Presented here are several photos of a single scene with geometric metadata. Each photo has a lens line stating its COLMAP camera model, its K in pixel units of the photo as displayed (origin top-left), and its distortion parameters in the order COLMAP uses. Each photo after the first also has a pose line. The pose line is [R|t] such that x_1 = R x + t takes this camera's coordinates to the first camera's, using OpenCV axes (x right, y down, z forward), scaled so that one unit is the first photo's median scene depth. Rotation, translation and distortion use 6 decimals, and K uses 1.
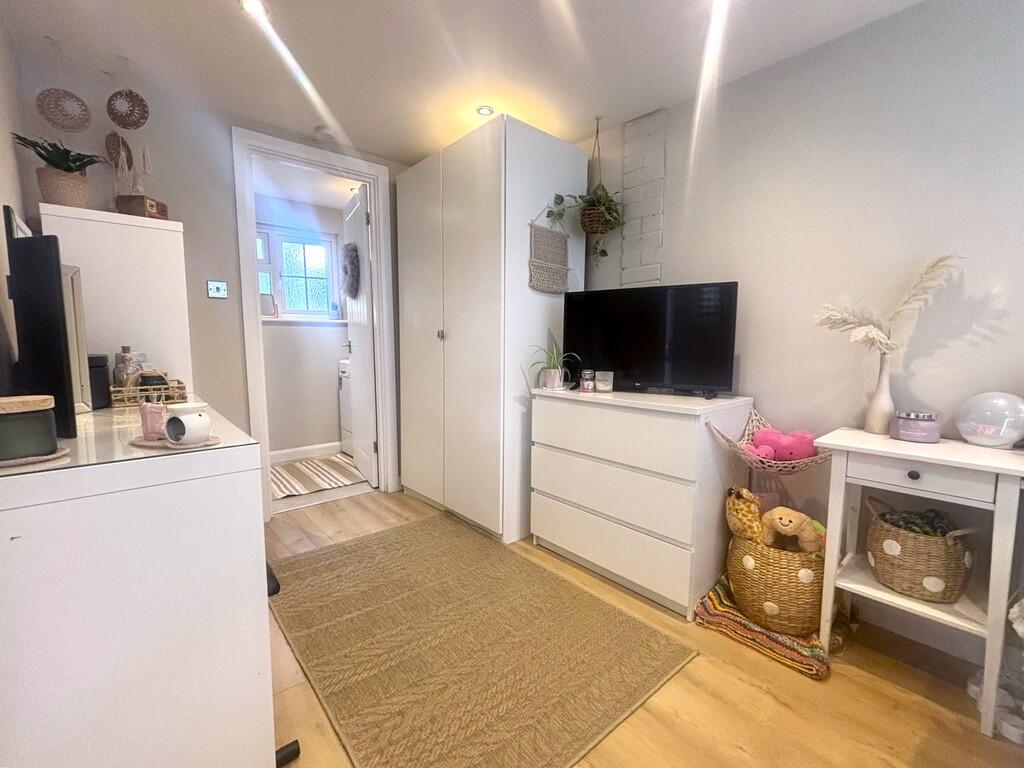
lens RADIAL K [[440.0, 0, 513.7], [0, 440.0, 382.8], [0, 0, 1]] dist [0.016870, -0.009735]
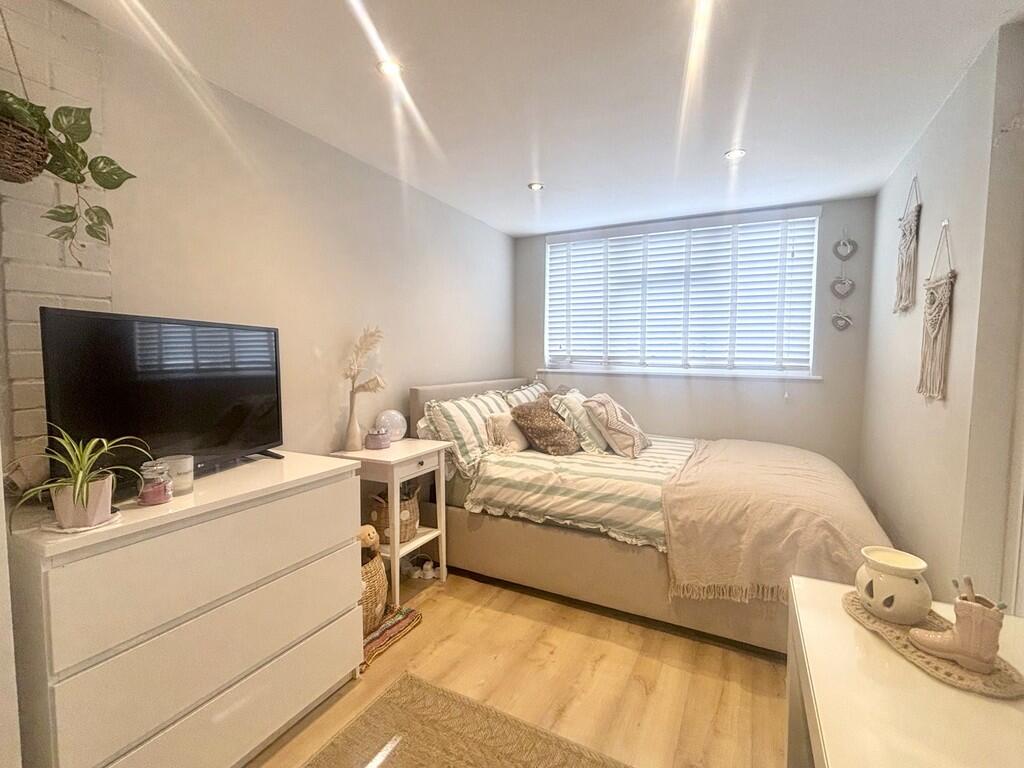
lens RADIAL K [[440.0, 0, 513.7], [0, 440.0, 382.8], [0, 0, 1]] dist [0.016870, -0.009735]
pose [[-0.360007, -0.038015, 0.932175, -0.720671], [0.092973, 0.992734, 0.076390, -0.177207], [-0.928306, 0.114168, -0.353856, 1.120253]]
